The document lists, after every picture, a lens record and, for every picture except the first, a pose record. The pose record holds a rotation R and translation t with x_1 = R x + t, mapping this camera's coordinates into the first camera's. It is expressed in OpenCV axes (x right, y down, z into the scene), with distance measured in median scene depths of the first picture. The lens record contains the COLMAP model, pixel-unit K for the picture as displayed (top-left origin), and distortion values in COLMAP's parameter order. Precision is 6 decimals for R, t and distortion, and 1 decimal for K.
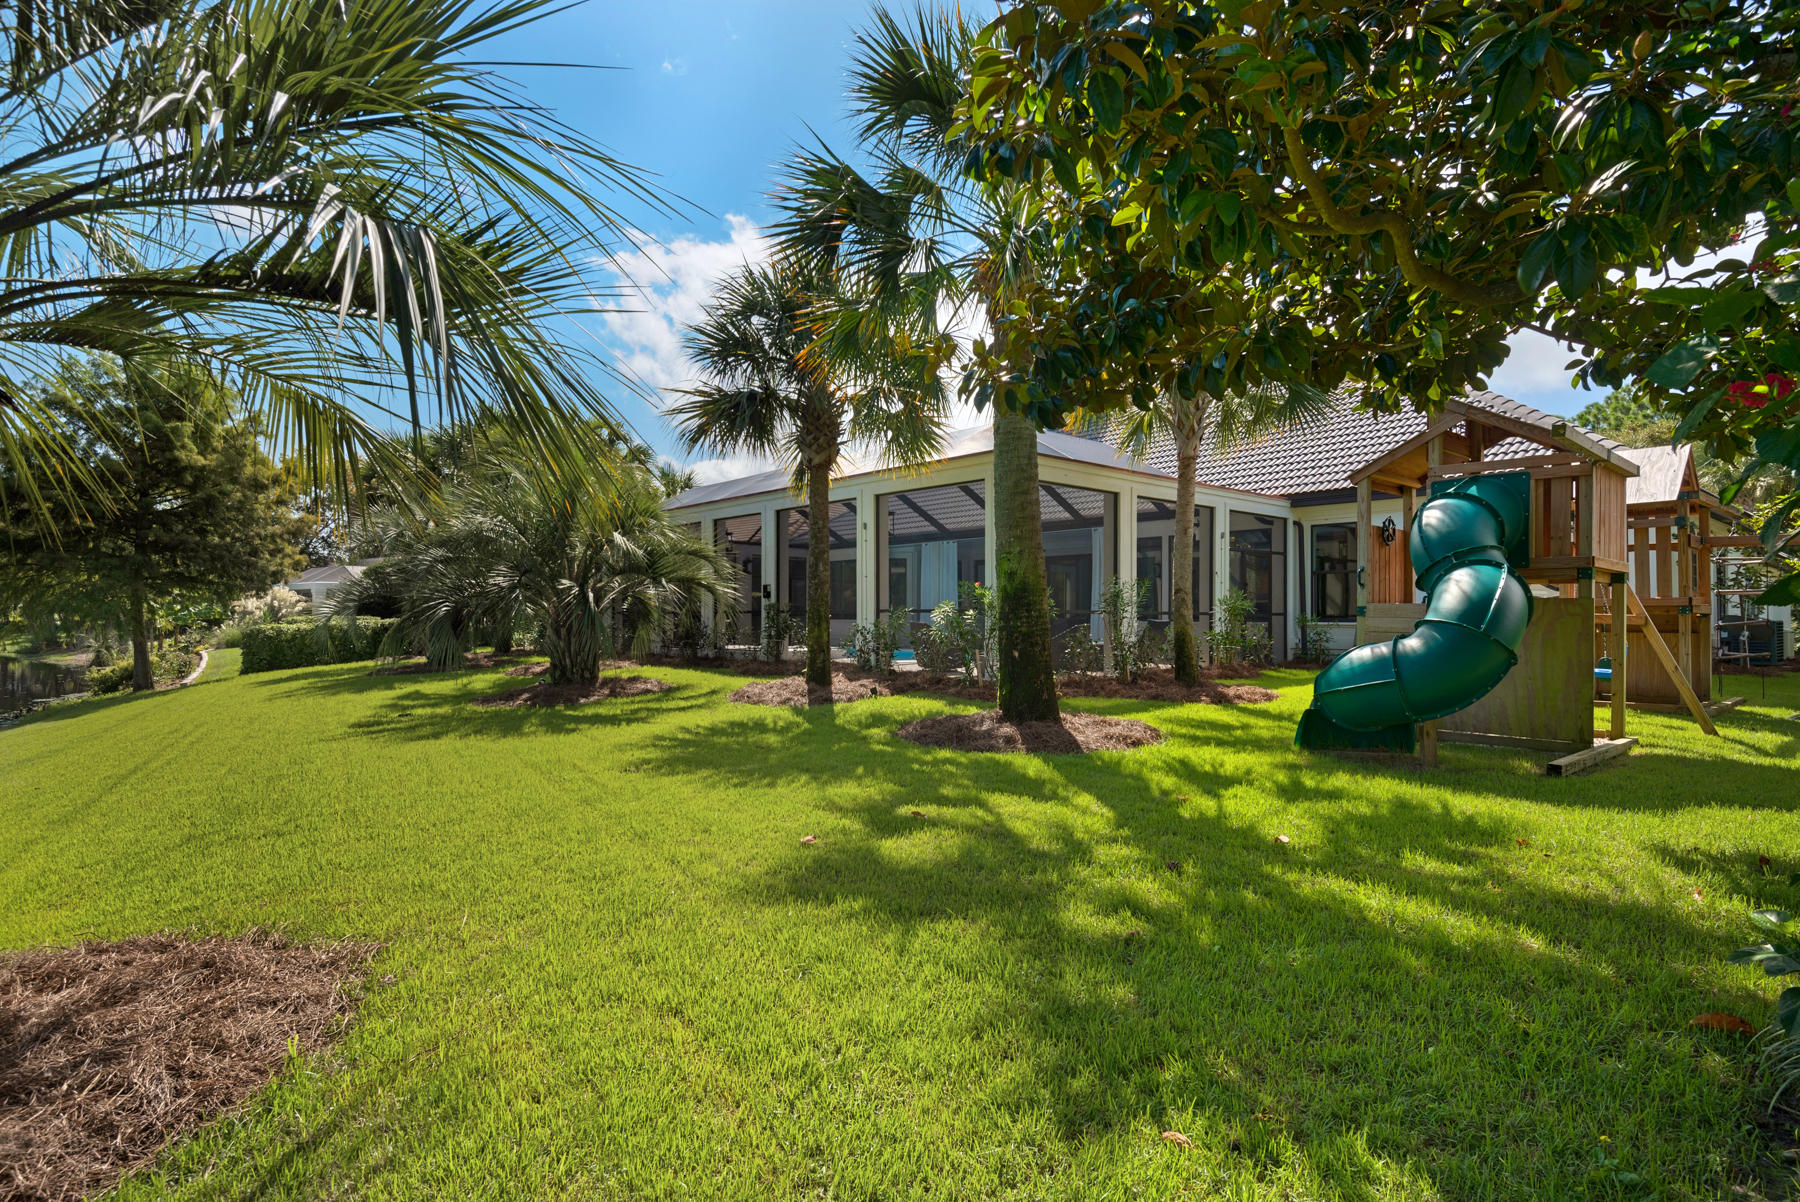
lens RADIAL K [[909.2, 0, 900.7], [0, 909.2, 610.0], [0, 0, 1]] dist [0.000811, -0.000681]
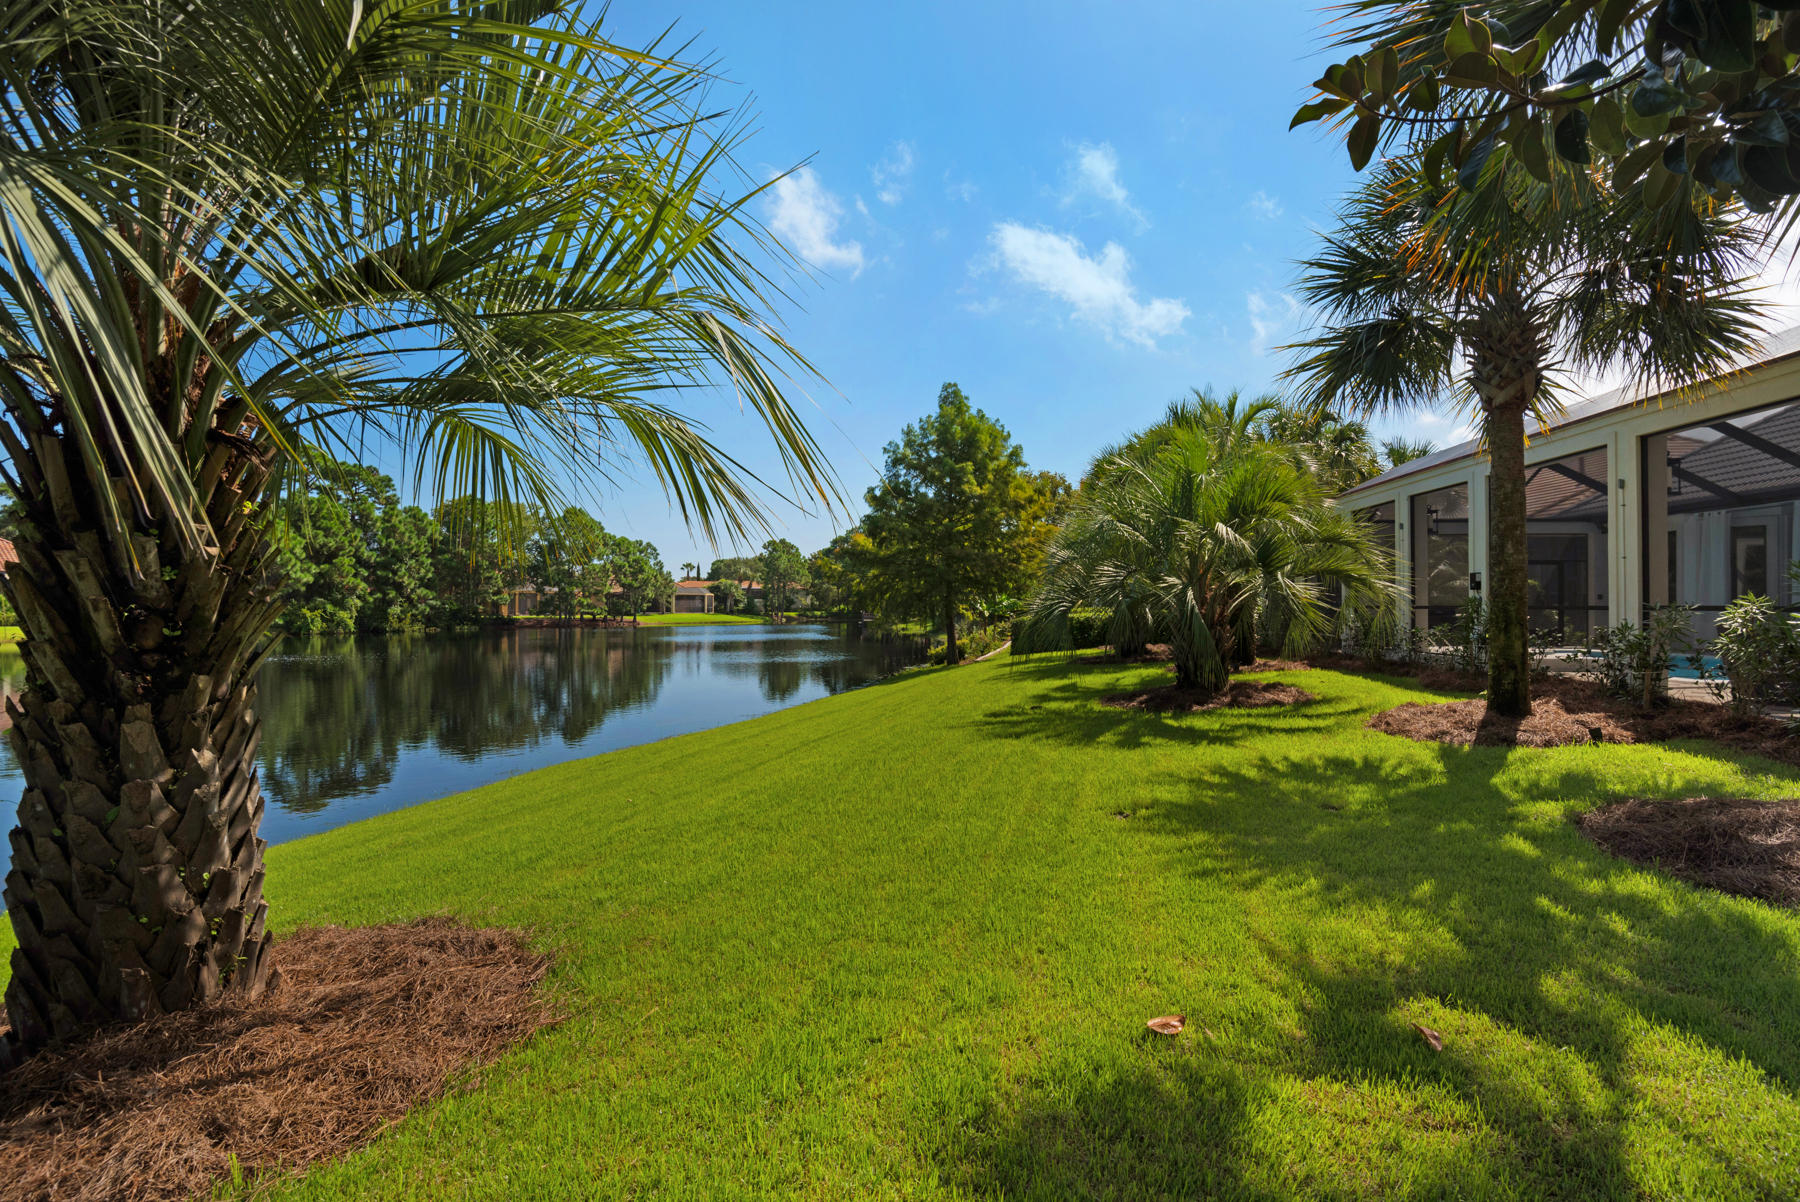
lens RADIAL K [[844.5, 0, 900.0], [0, 844.5, 601.0], [0, 0, 1]] dist [0.041651, -0.034678]
pose [[0.686270, -0.008957, -0.727292, 0.064781], [0.009506, 0.999949, -0.003345, -0.007839], [0.727285, -0.004618, 0.686320, 0.182841]]
